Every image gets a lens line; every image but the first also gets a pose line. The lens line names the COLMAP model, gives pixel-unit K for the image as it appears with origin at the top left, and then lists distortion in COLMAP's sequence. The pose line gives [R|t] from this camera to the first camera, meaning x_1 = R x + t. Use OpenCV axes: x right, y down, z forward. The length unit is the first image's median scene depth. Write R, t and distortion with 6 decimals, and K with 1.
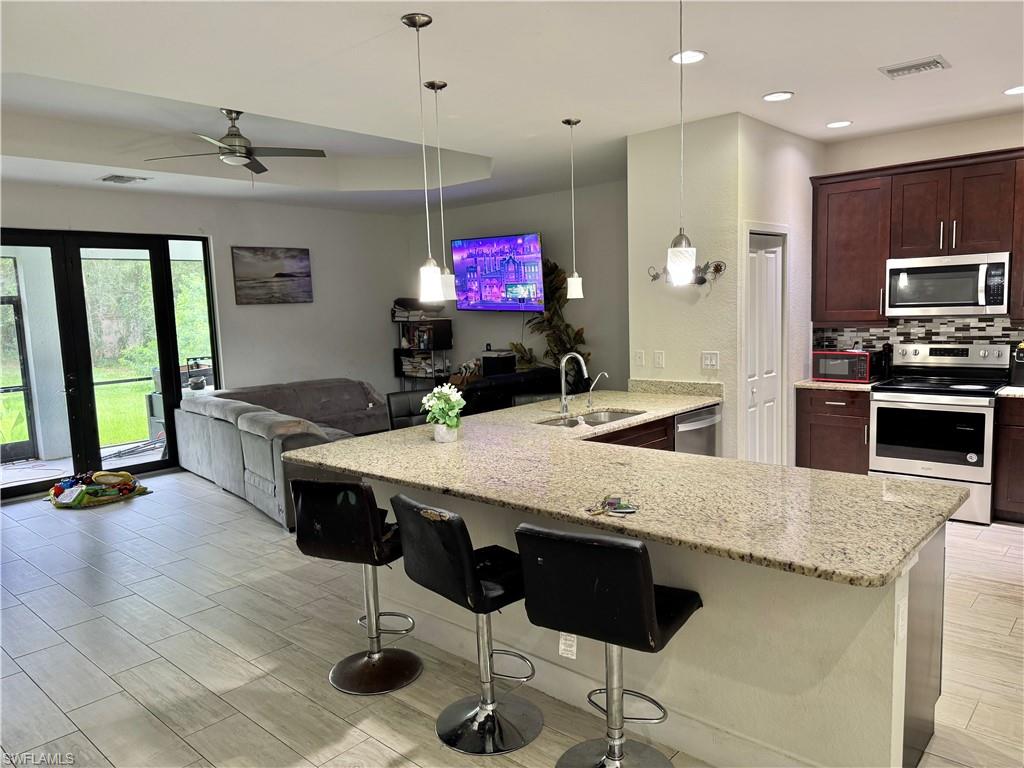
lens RADIAL K [[717.6, 0, 518.4], [0, 717.6, 386.8], [0, 0, 1]] dist [0.037970, -0.055008]
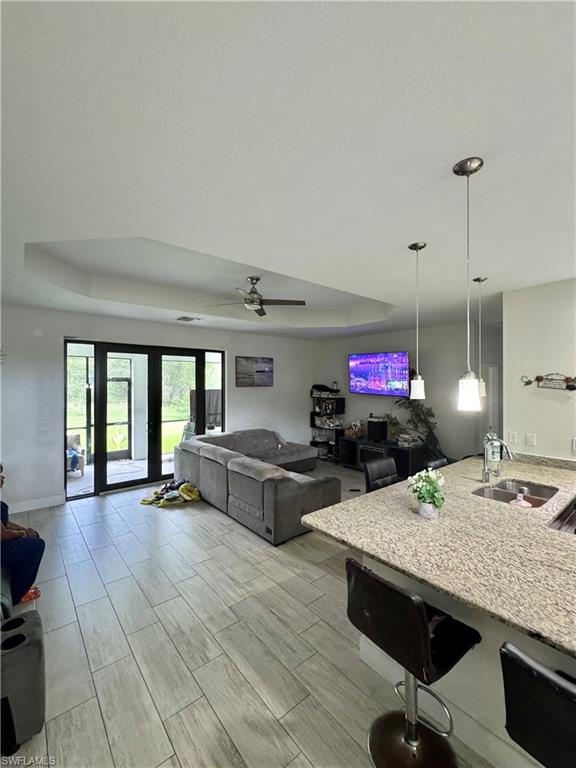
lens RADIAL K [[326.0, 0, 288.0], [0, 326.0, 384.0], [0, 0, 1]] dist [-0.001966, -0.000234]
pose [[0.987354, 0.034436, -0.154747, -0.128555], [-0.051341, 0.992975, -0.106609, -0.038045], [0.149988, 0.113206, 0.982185, 0.191544]]
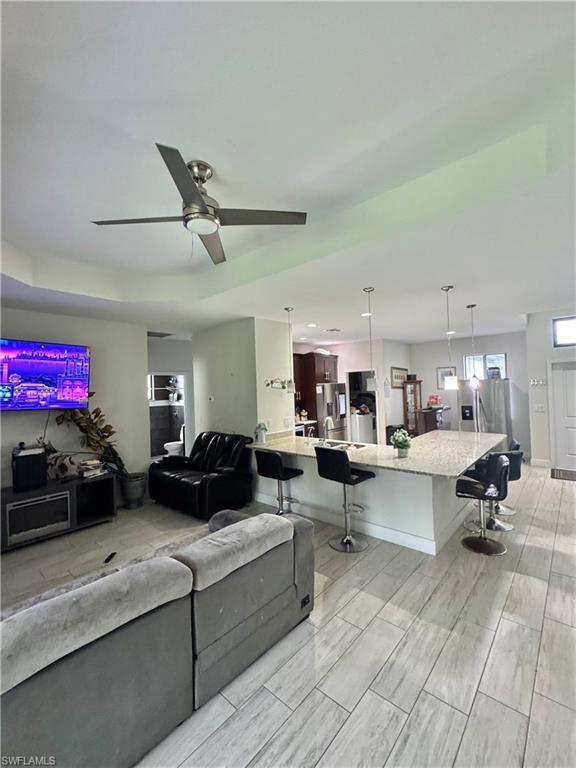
lens RADIAL K [[326.0, 0, 288.0], [0, 326.0, 384.0], [0, 0, 1]] dist [-0.001966, -0.000234]
pose [[0.005814, 0.044854, 0.998977, -0.530558], [0.151109, 0.987482, -0.045217, -0.070417], [-0.988500, 0.151218, -0.001037, 0.643976]]
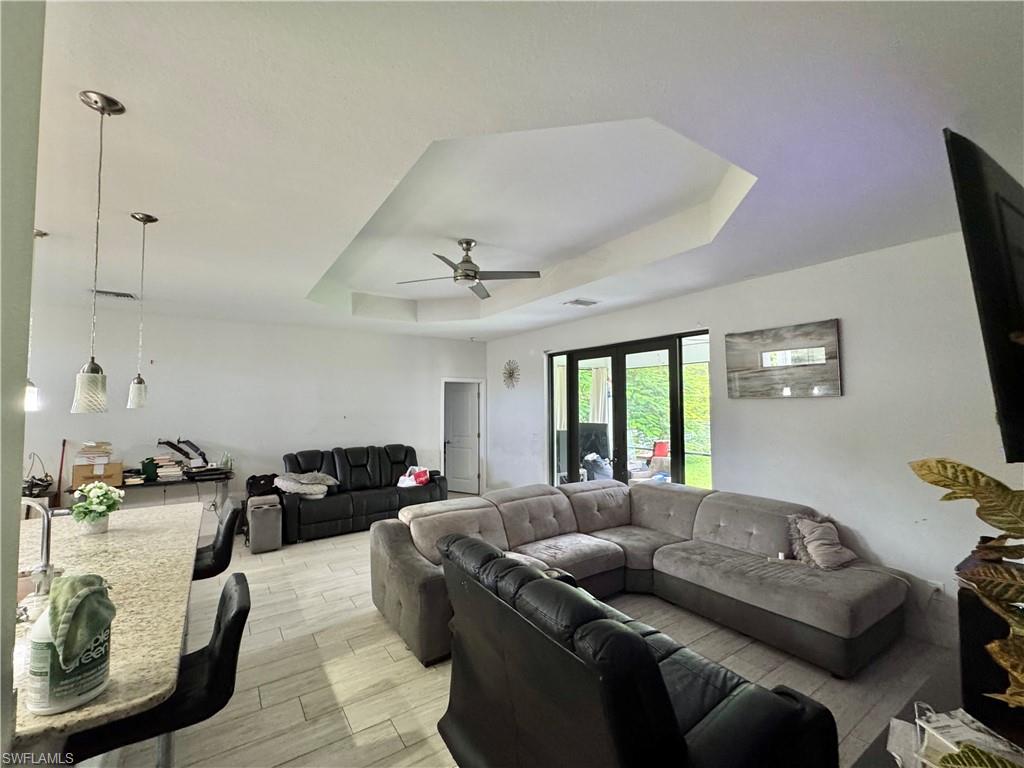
lens RADIAL K [[434.7, 0, 508.2], [0, 434.7, 385.1], [0, 0, 1]] dist [-0.001966, -0.000234]
pose [[-0.238150, -0.009452, -0.971182, 0.201761], [-0.098538, 0.995028, 0.014479, -0.112211], [0.966217, 0.099147, -0.237898, 0.871755]]
